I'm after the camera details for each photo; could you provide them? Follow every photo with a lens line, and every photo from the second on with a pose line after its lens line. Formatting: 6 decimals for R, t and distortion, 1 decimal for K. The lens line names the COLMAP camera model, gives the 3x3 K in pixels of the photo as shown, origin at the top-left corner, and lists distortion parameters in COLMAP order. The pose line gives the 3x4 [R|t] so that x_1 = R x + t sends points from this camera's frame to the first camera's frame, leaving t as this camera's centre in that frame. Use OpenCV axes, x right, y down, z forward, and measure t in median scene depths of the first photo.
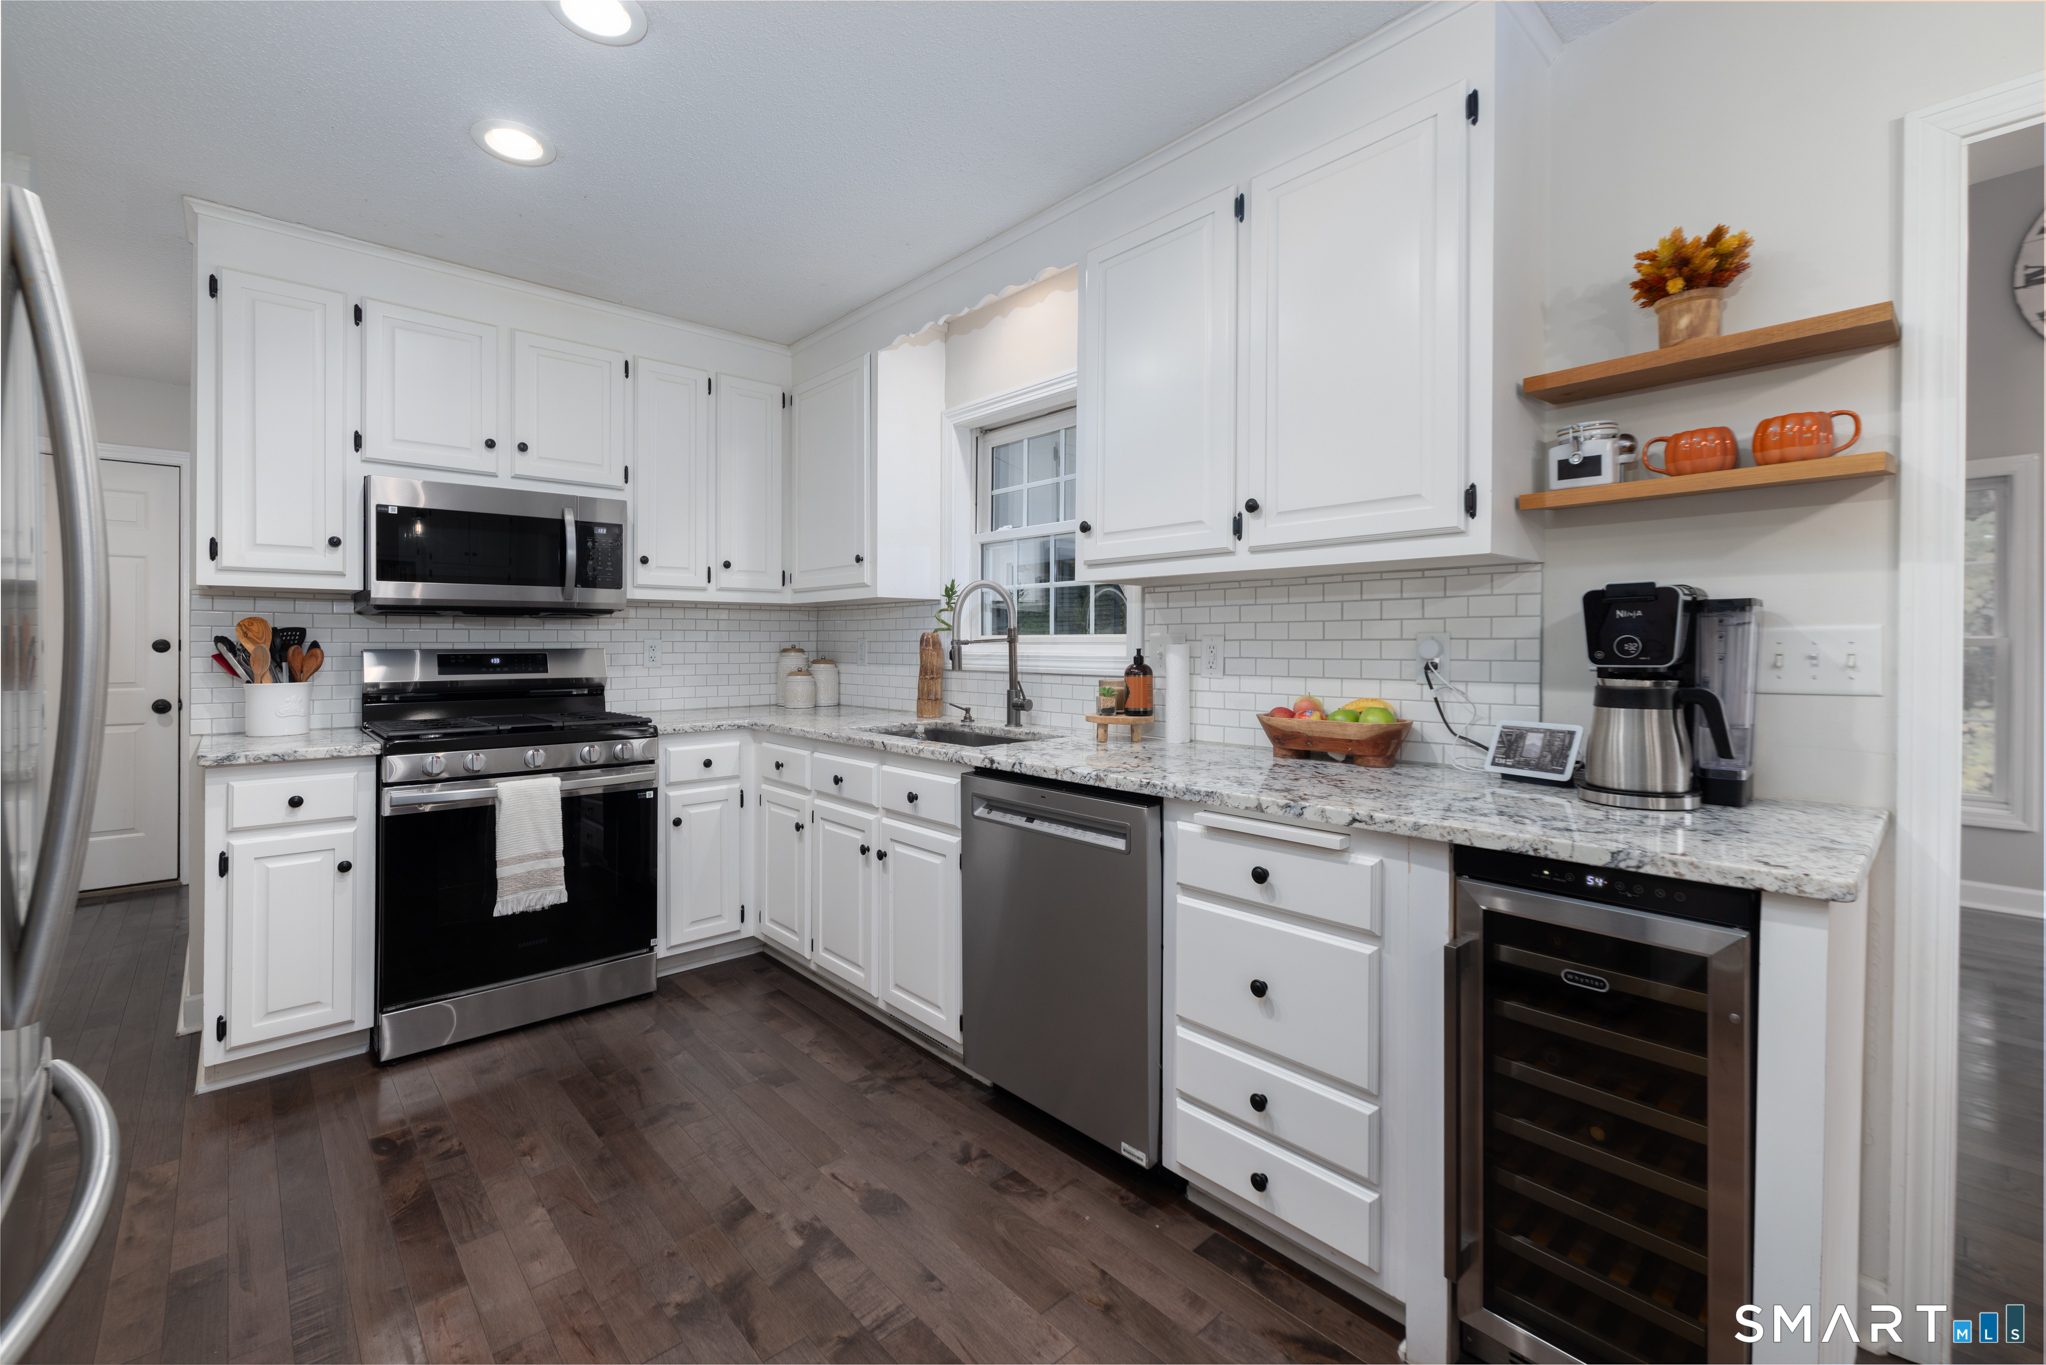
lens RADIAL K [[852.6, 0, 1020.6], [0, 852.6, 653.0], [0, 0, 1]] dist [-0.000839, -0.000481]
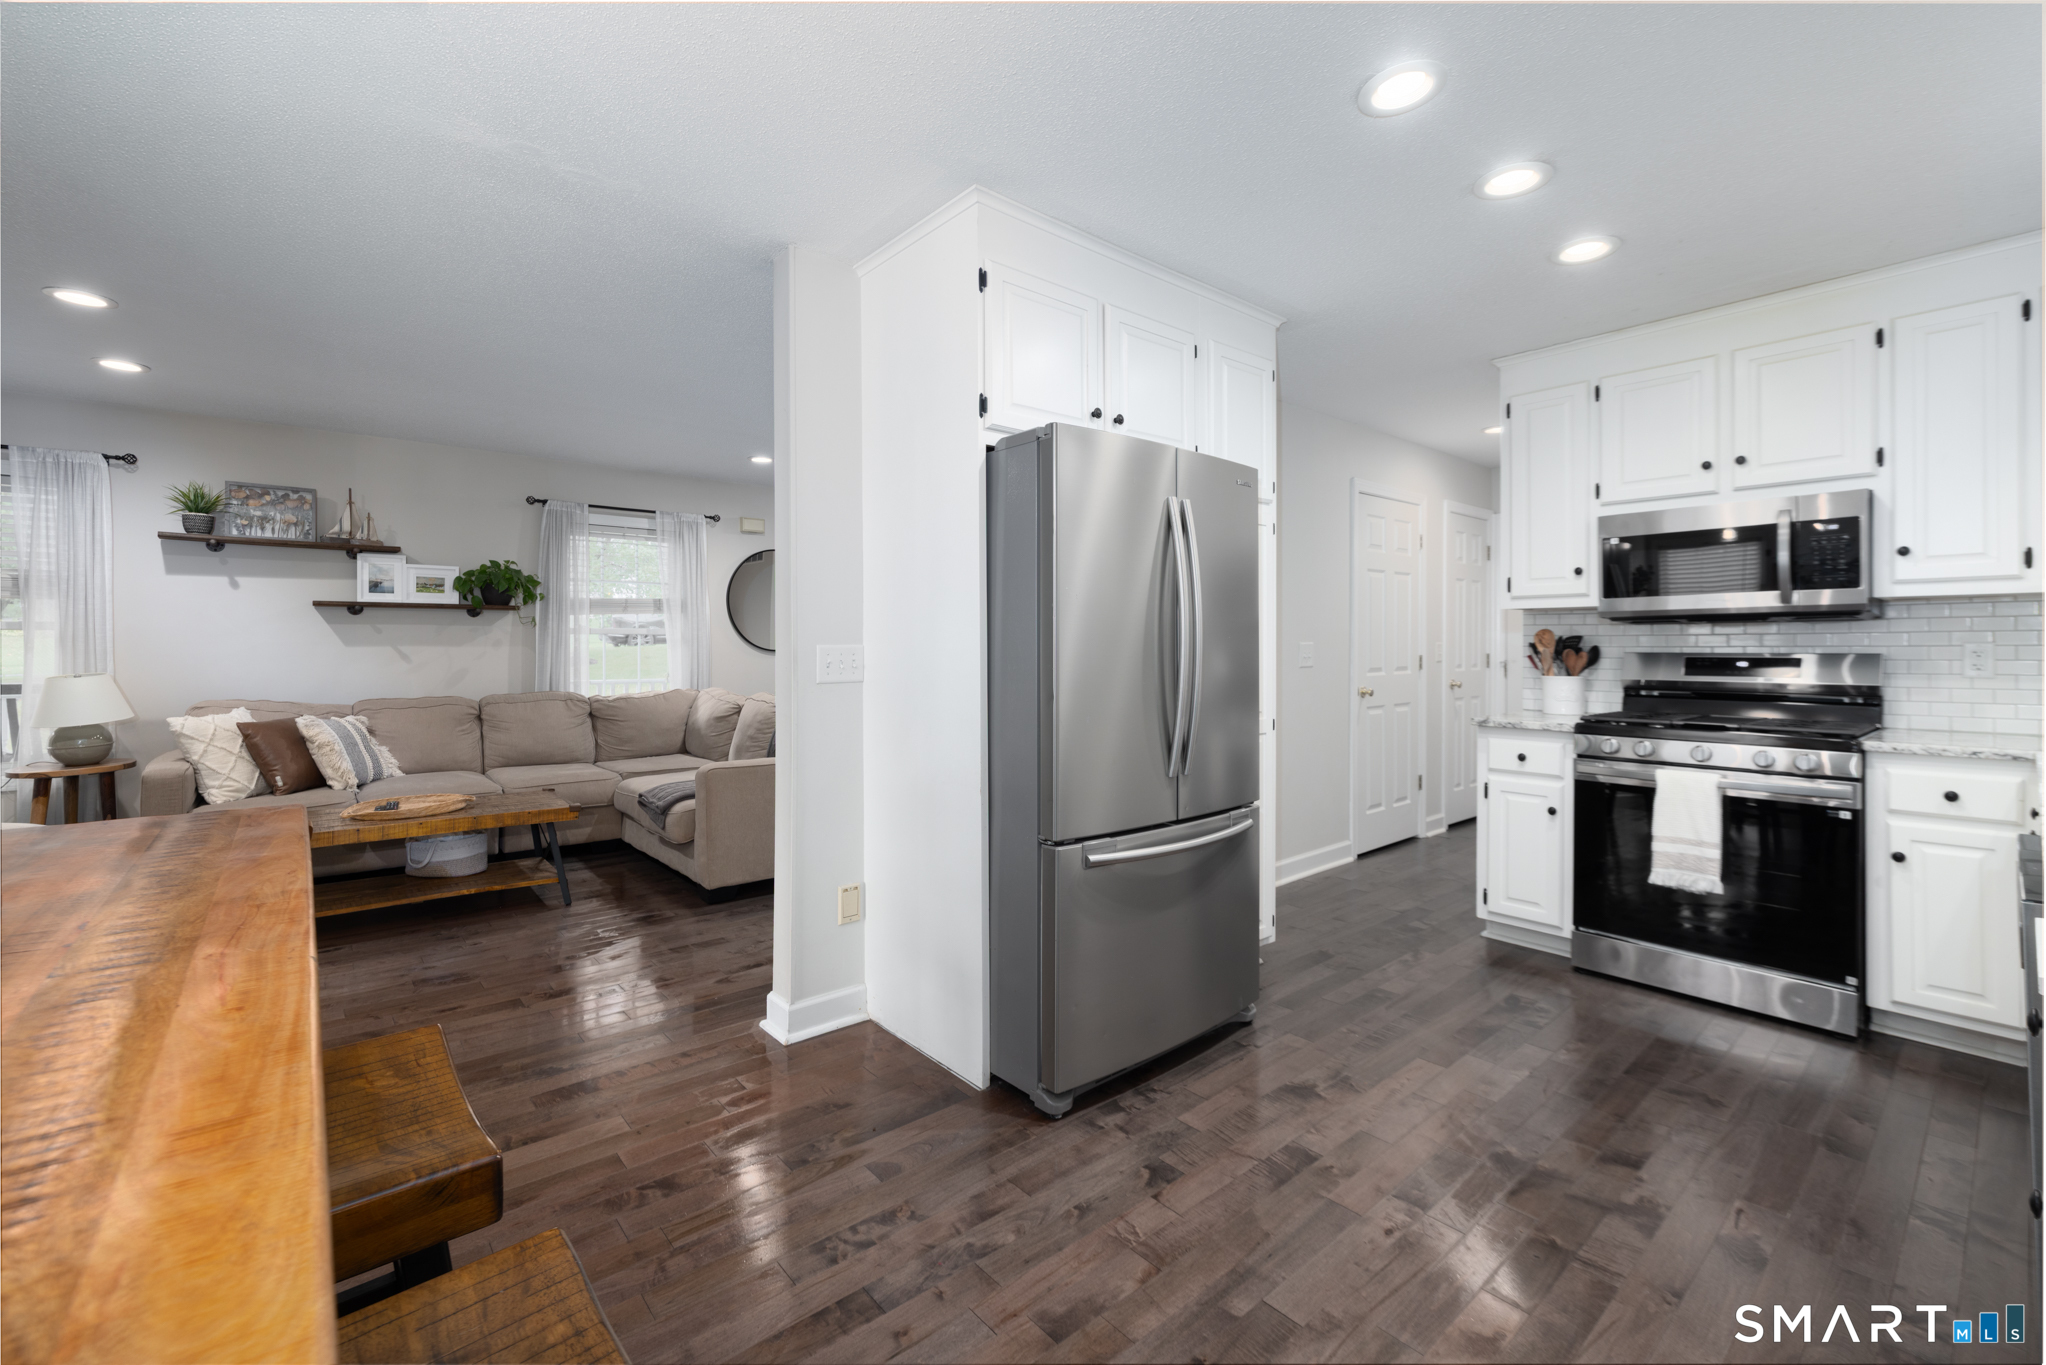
lens RADIAL K [[852.6, 0, 1007.9], [0, 852.6, 639.8], [0, 0, 1]] dist [-0.000839, -0.000481]
pose [[-0.034561, -0.009144, -0.999361, 0.554516], [-0.011840, 0.999892, -0.008739, -0.001343], [0.999332, 0.011530, -0.034666, 0.157592]]
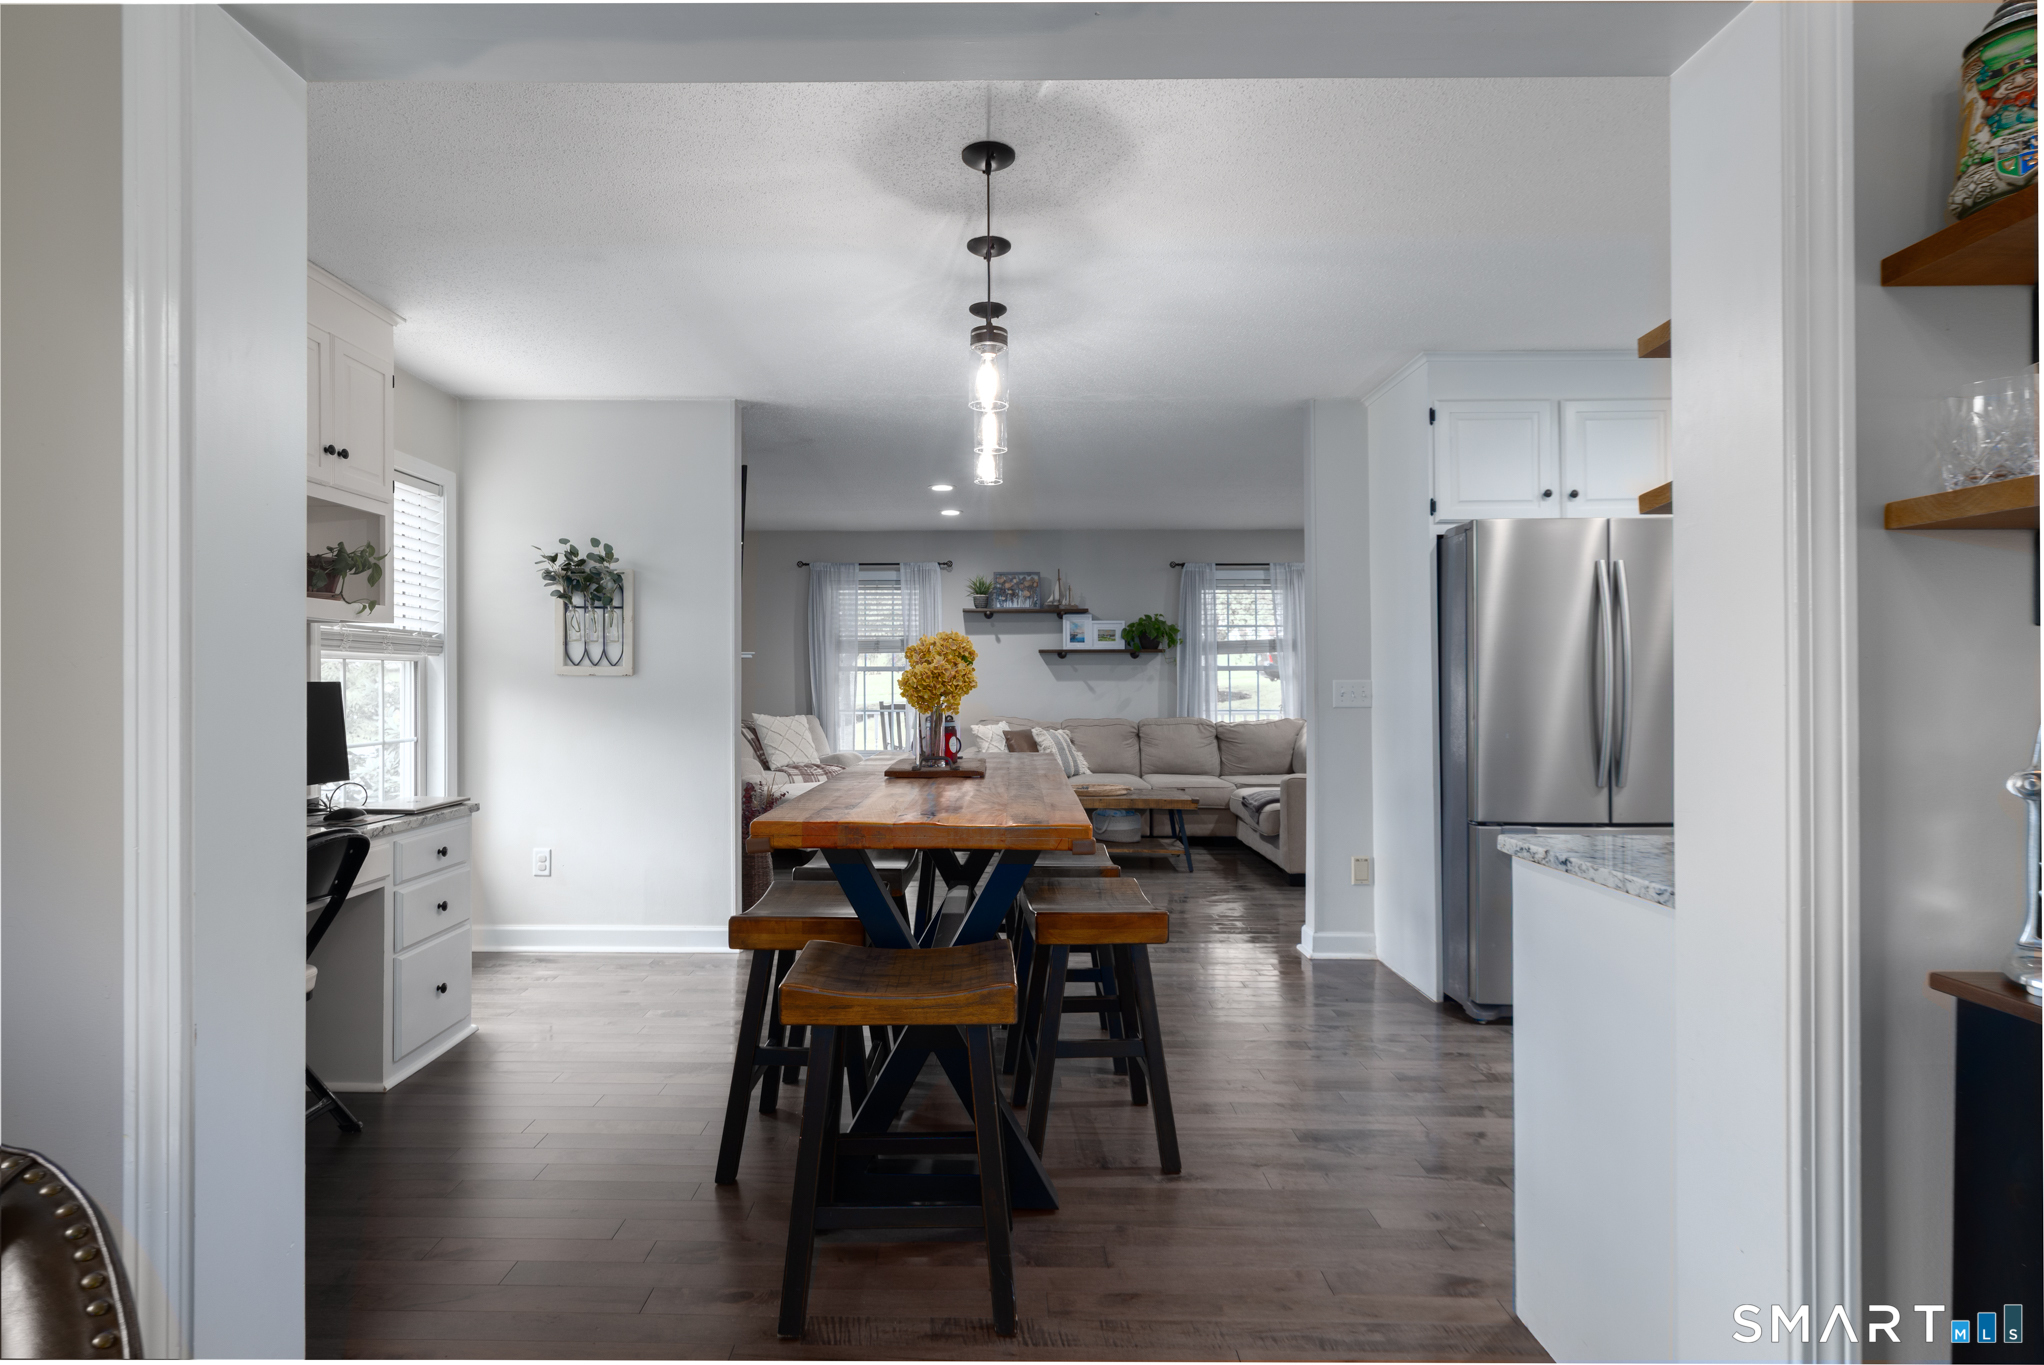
lens RADIAL K [[851.8, 0, 1017.0], [0, 851.8, 679.7], [0, 0, 1]] dist [-0.000839, -0.000481]
pose [[-0.672464, -0.002127, -0.740127, 0.966798], [-0.008883, 0.999947, 0.005198, -0.004954], [0.740077, 0.010070, -0.672447, 0.471468]]
